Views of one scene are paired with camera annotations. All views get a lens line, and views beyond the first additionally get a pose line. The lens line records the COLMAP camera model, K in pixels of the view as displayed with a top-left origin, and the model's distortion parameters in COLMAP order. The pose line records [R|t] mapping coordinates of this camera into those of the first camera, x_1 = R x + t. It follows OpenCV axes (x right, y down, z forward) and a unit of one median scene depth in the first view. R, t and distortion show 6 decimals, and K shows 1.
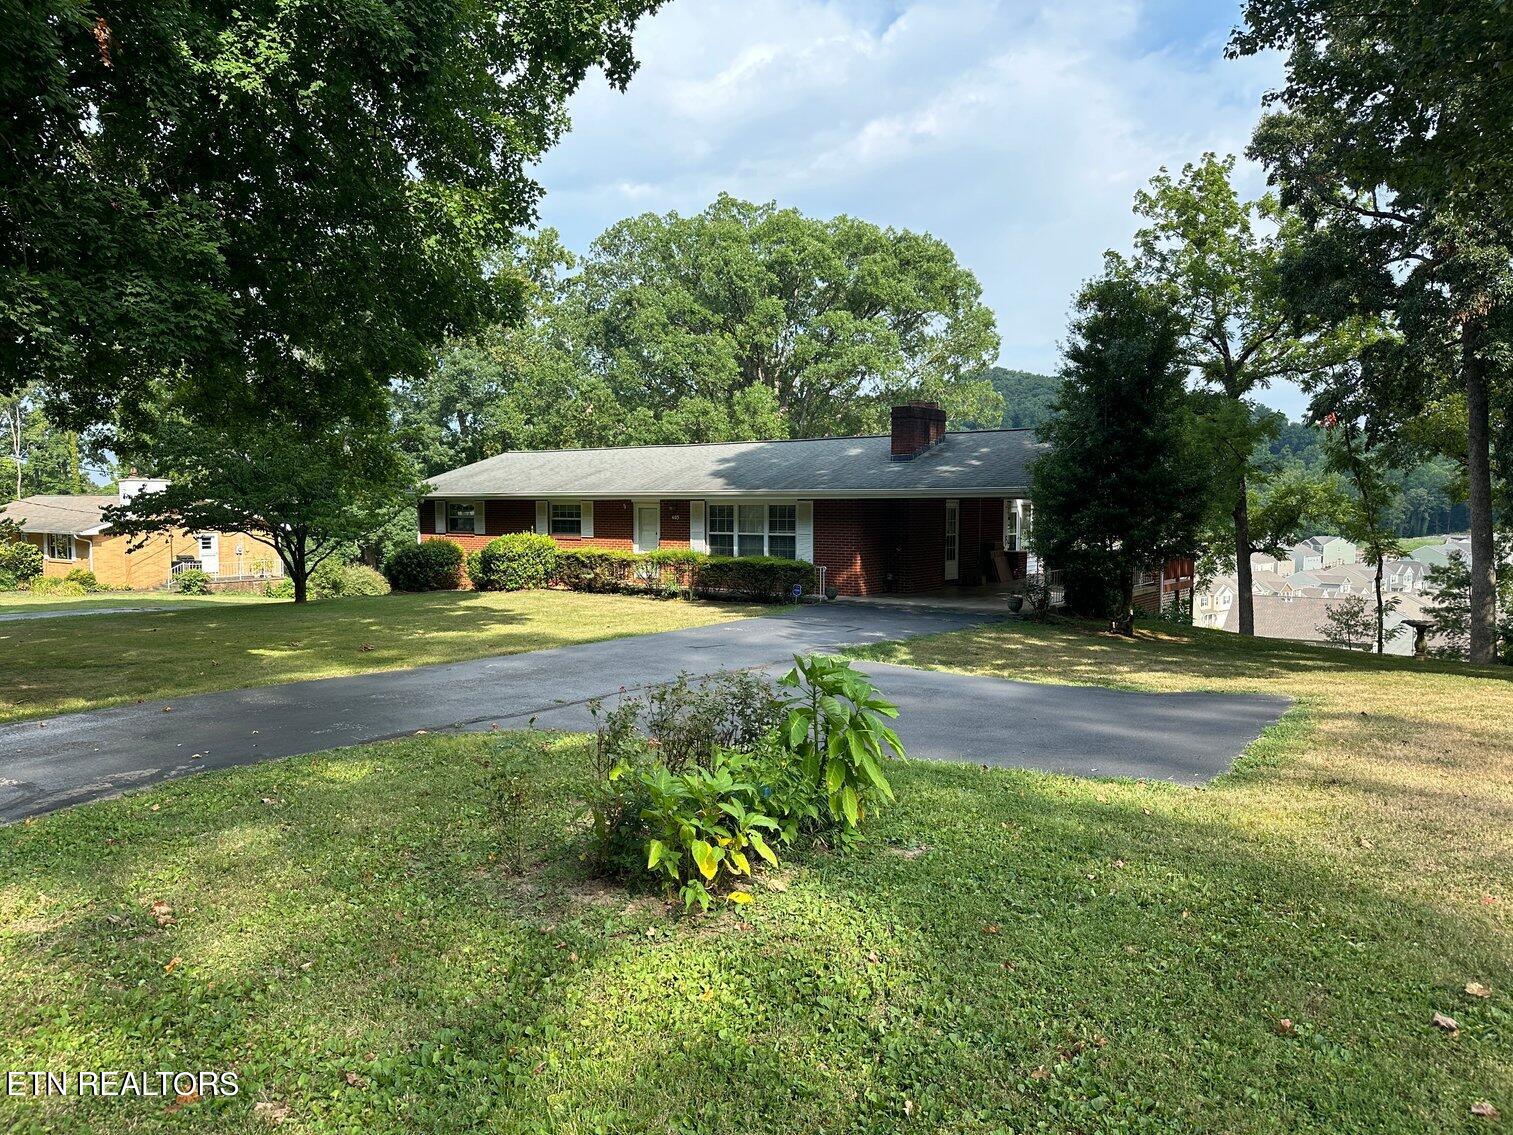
lens RADIAL K [[1087.8, 0, 759.2], [0, 1087.8, 578.3], [0, 0, 1]] dist [0.001304, -0.004588]
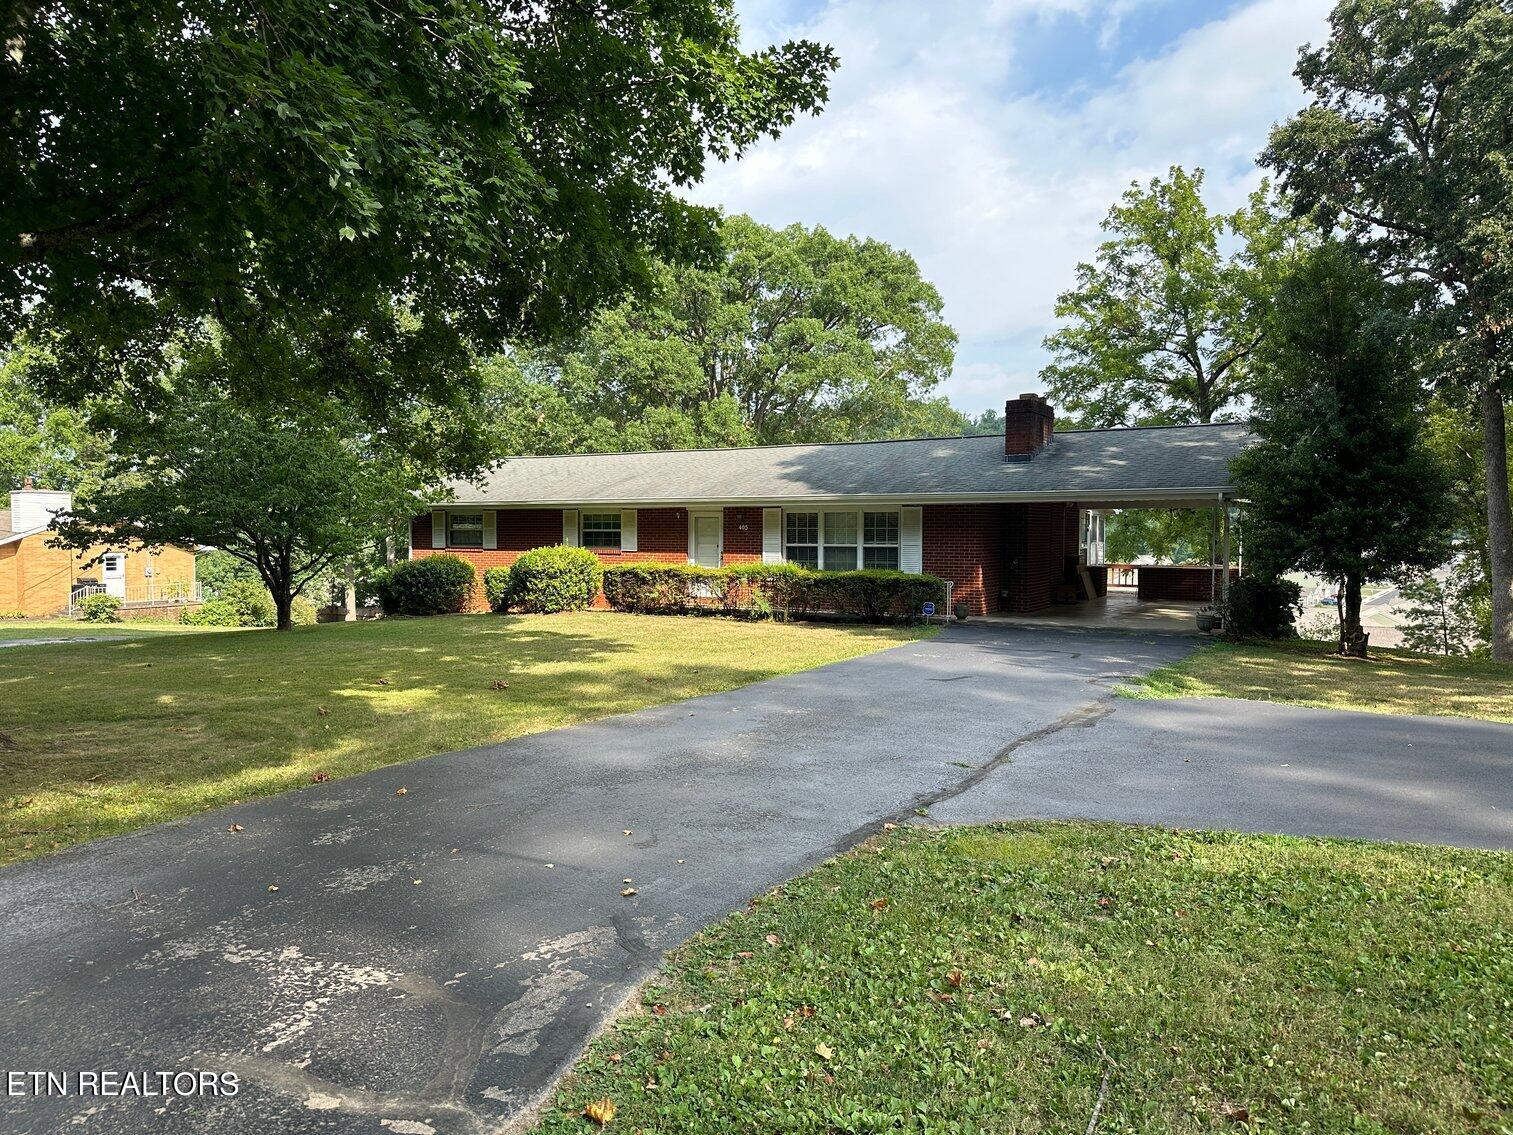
lens RADIAL K [[1087.8, 0, 753.6], [0, 1087.8, 565.8], [0, 0, 1]] dist [0.001304, -0.004588]
pose [[0.994662, -0.003179, 0.103141, -0.133938], [0.006678, 0.999413, -0.033588, 0.003498], [-0.102974, 0.034098, 0.994099, 0.115694]]
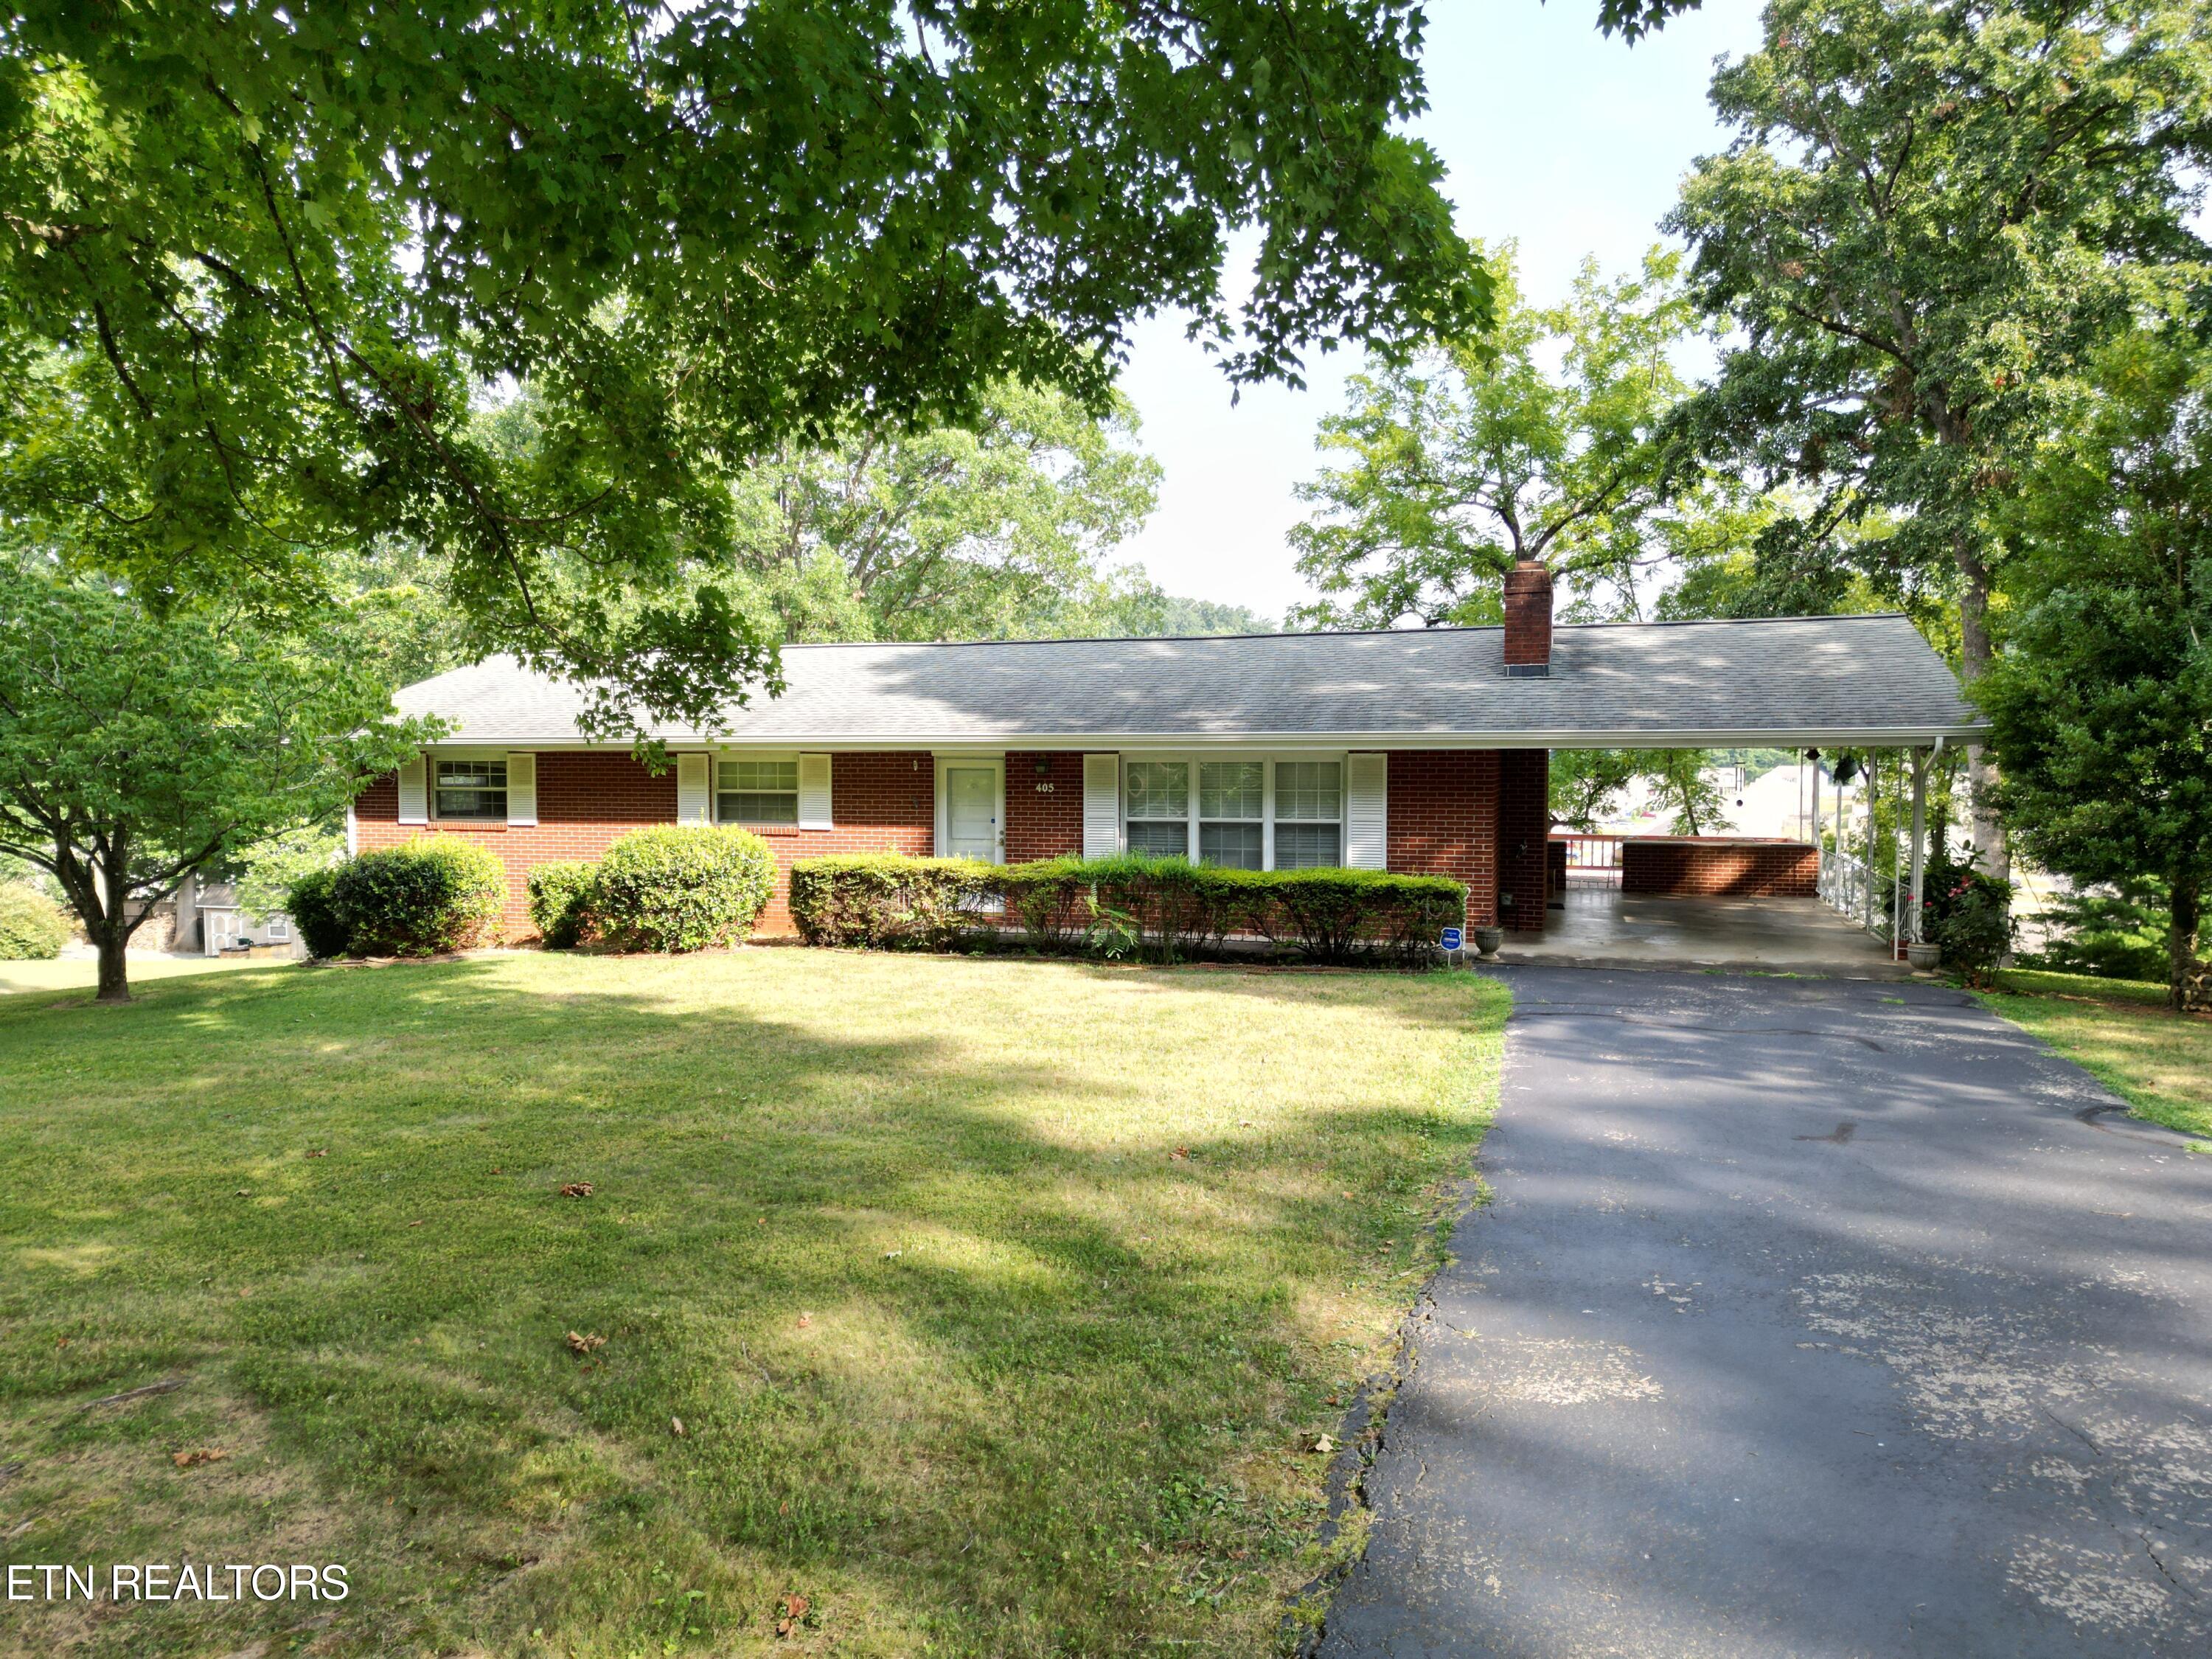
lens RADIAL K [[1591.5, 0, 1126.6], [0, 1591.5, 813.8], [0, 0, 1]] dist [0.053832, -0.016029]
pose [[0.943512, -0.014545, 0.331018, -0.235539], [0.025063, 0.999307, -0.027529, -0.019878], [-0.330388, 0.034270, 0.943223, 0.261261]]
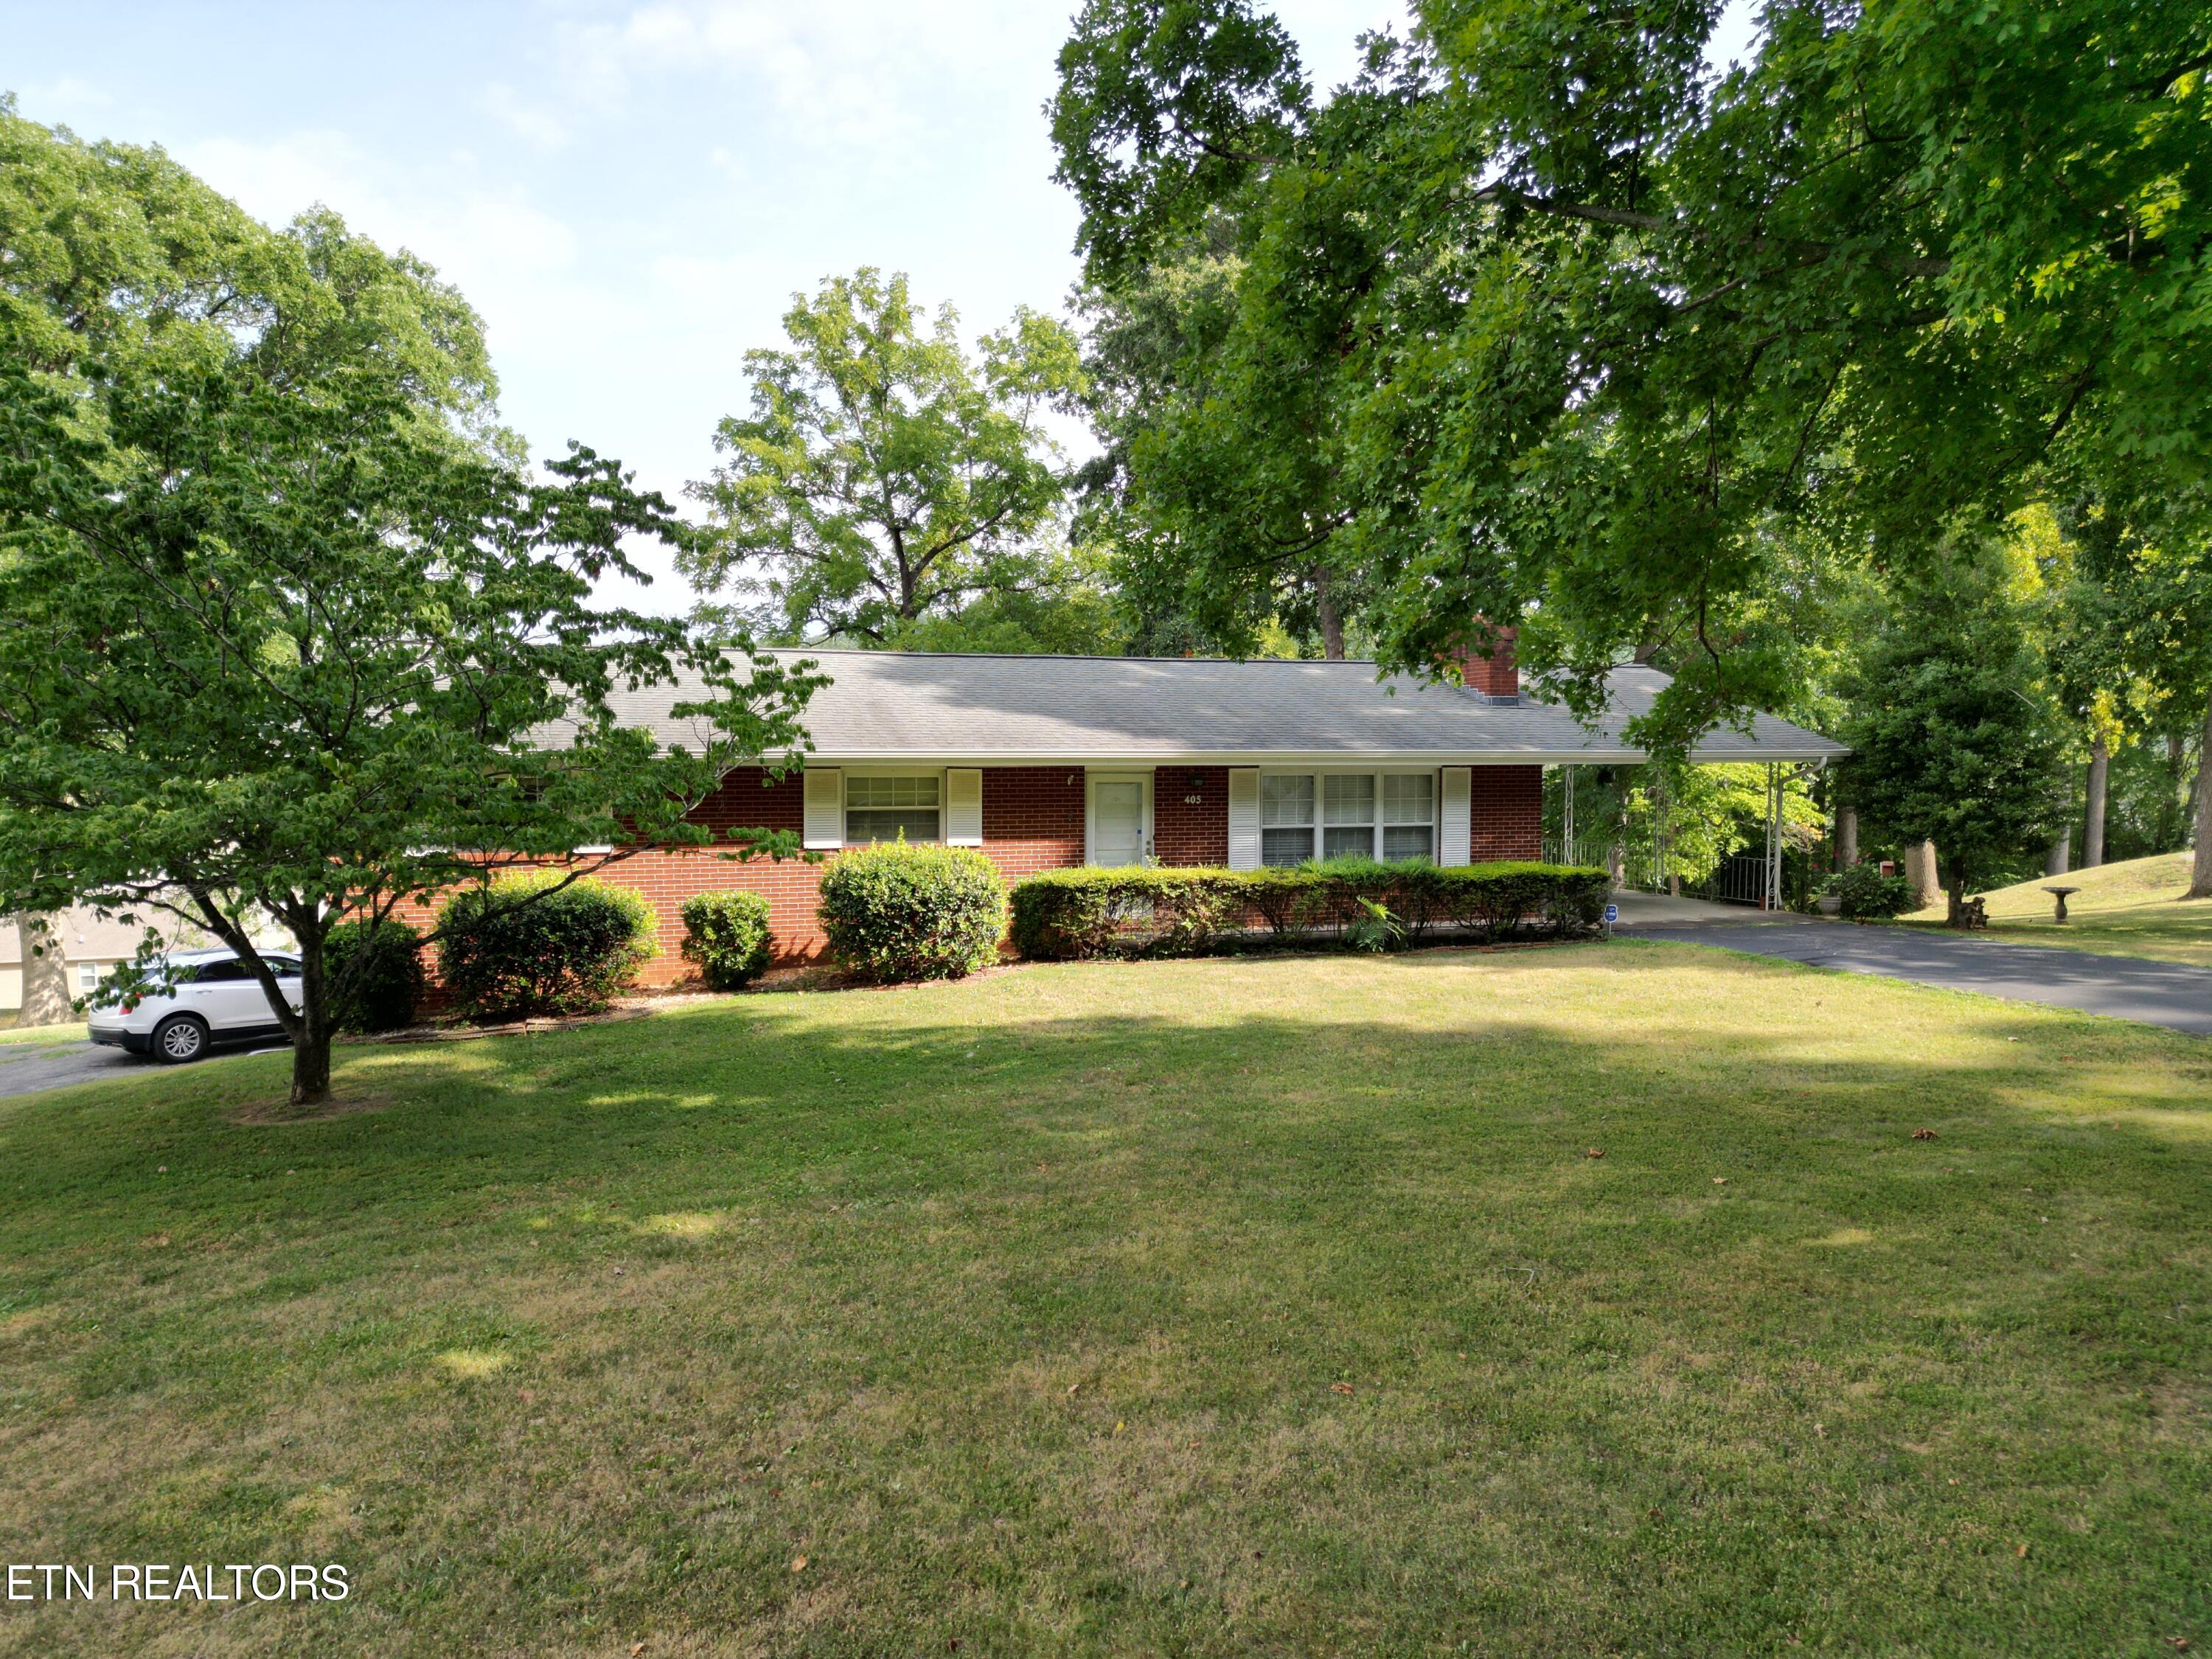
lens RADIAL K [[1591.5, 0, 1087.4], [0, 1591.5, 816.1], [0, 0, 1]] dist [0.053832, -0.016029]
pose [[0.566147, -0.032529, 0.823662, -0.620454], [0.057073, 0.998370, 0.000199, -0.042935], [-0.822326, 0.046896, 0.567081, 0.507557]]
